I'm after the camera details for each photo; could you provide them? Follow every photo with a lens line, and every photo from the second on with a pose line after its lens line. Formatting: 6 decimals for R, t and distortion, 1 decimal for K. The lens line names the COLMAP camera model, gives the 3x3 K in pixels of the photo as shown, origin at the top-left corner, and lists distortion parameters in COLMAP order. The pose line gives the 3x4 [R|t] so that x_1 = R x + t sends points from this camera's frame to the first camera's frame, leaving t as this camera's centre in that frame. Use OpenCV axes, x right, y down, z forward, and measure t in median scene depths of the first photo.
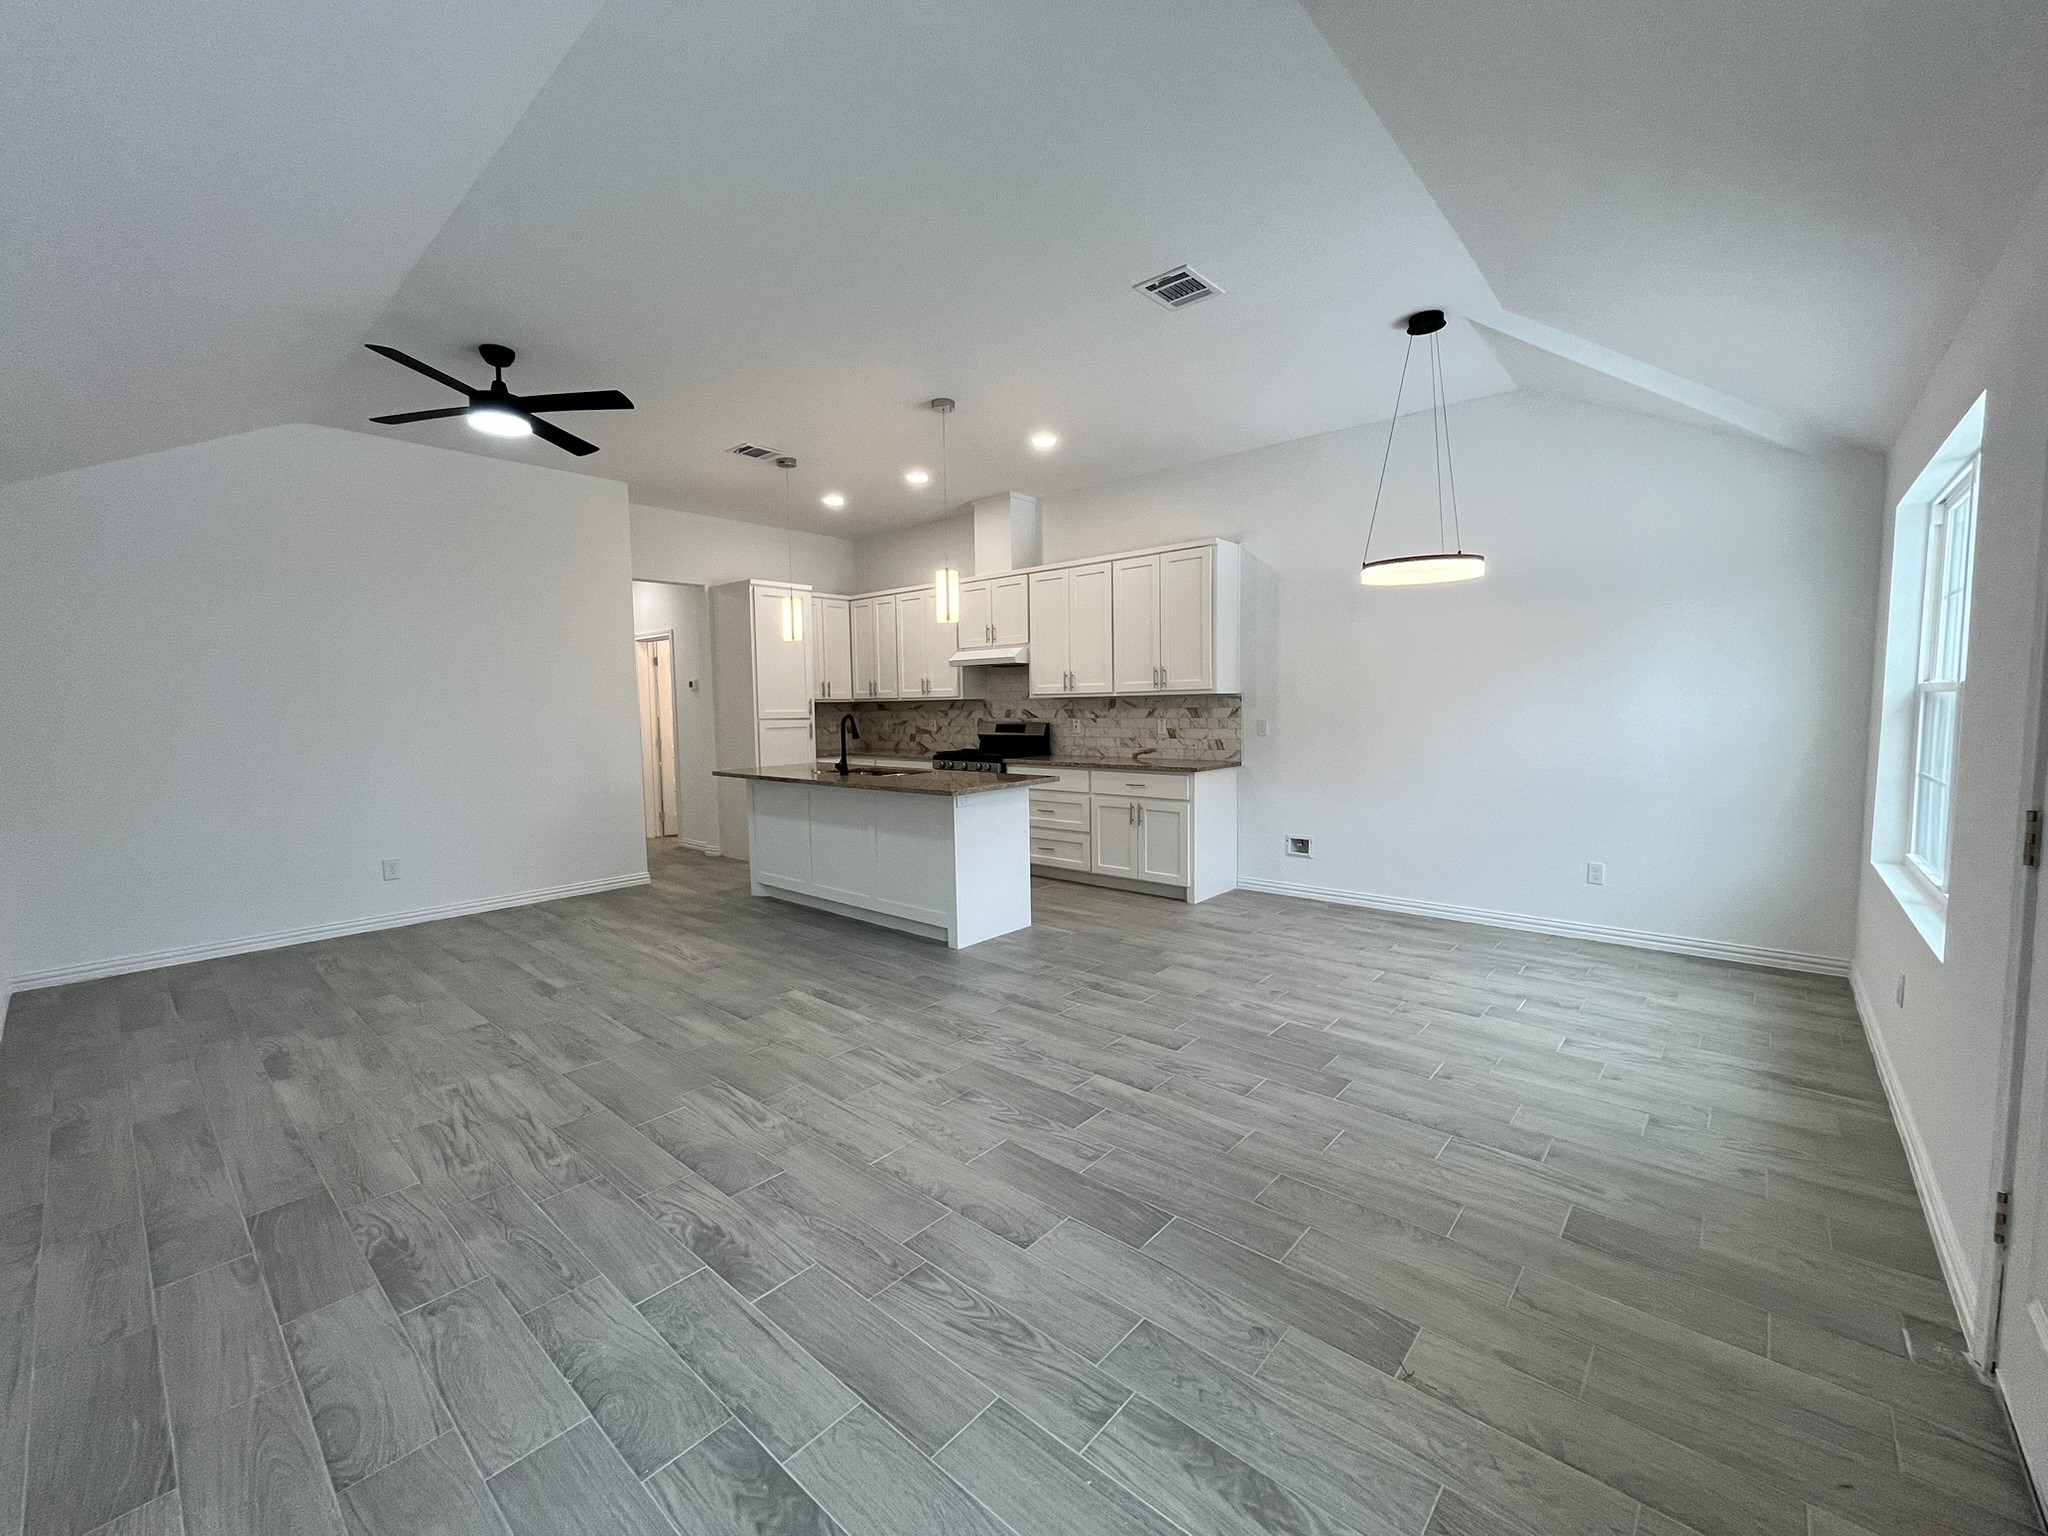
lens RADIAL K [[830.2, 0, 1017.8], [0, 830.2, 770.8], [0, 0, 1]] dist [-0.004380, 0.000103]
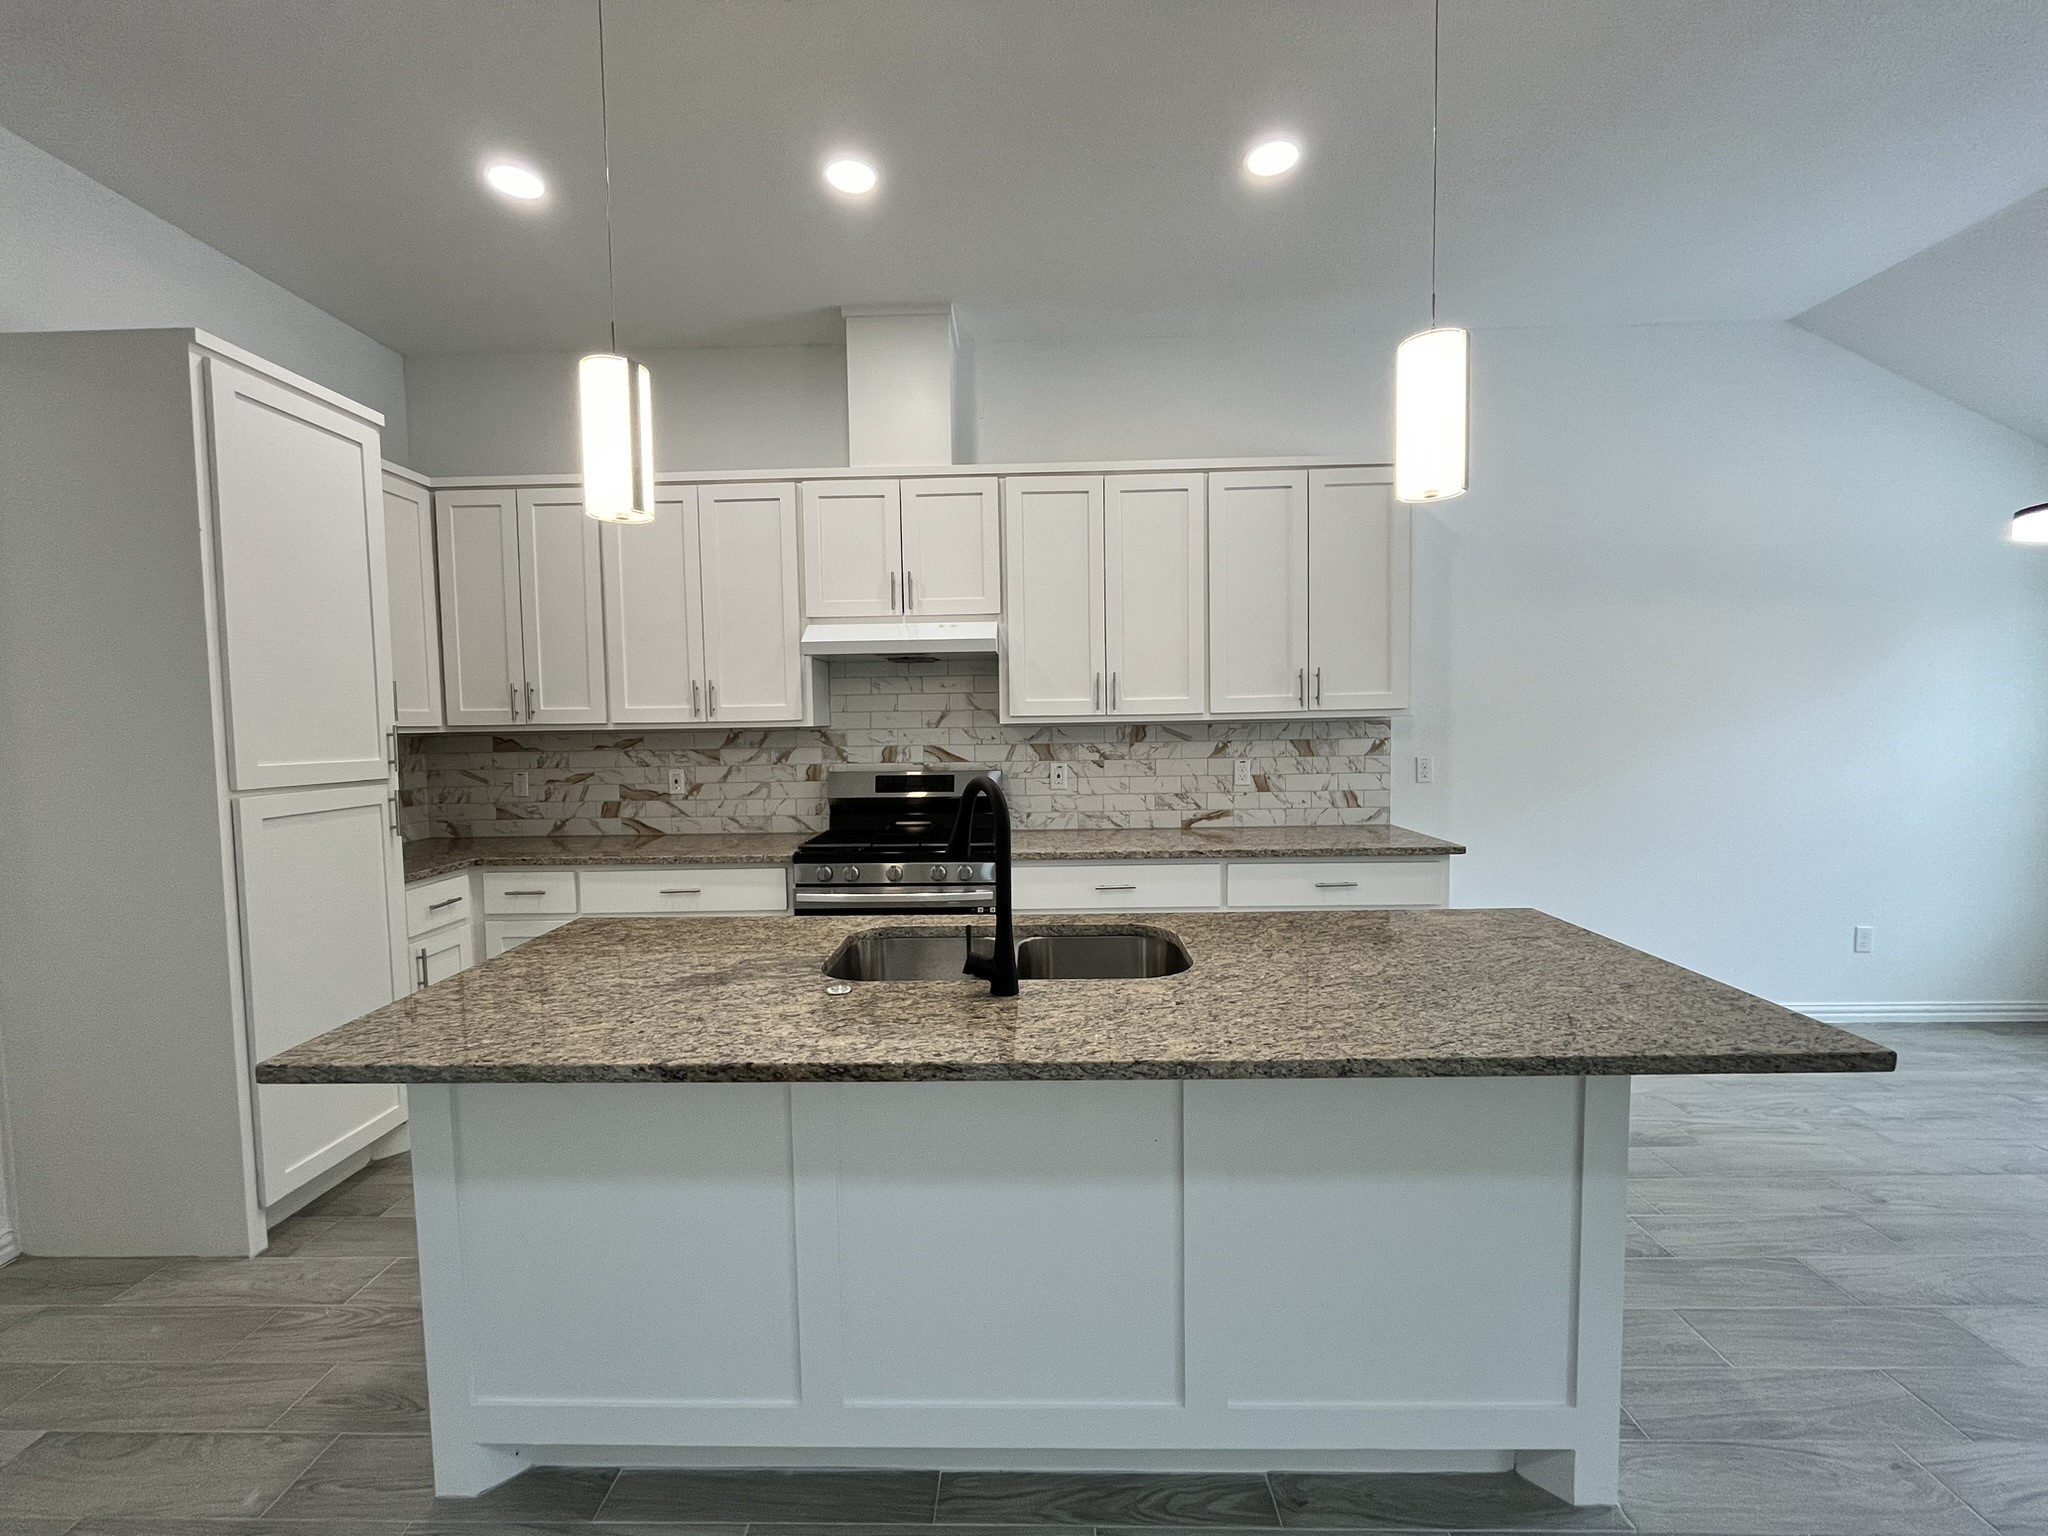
lens RADIAL K [[830.2, 0, 1024.7], [0, 830.2, 768.2], [0, 0, 1]] dist [-0.004380, 0.000103]
pose [[0.766002, -0.032566, 0.642013, -0.301608], [0.056607, 0.998253, -0.016903, -0.051681], [-0.640341, 0.049290, 0.766507, 0.610941]]
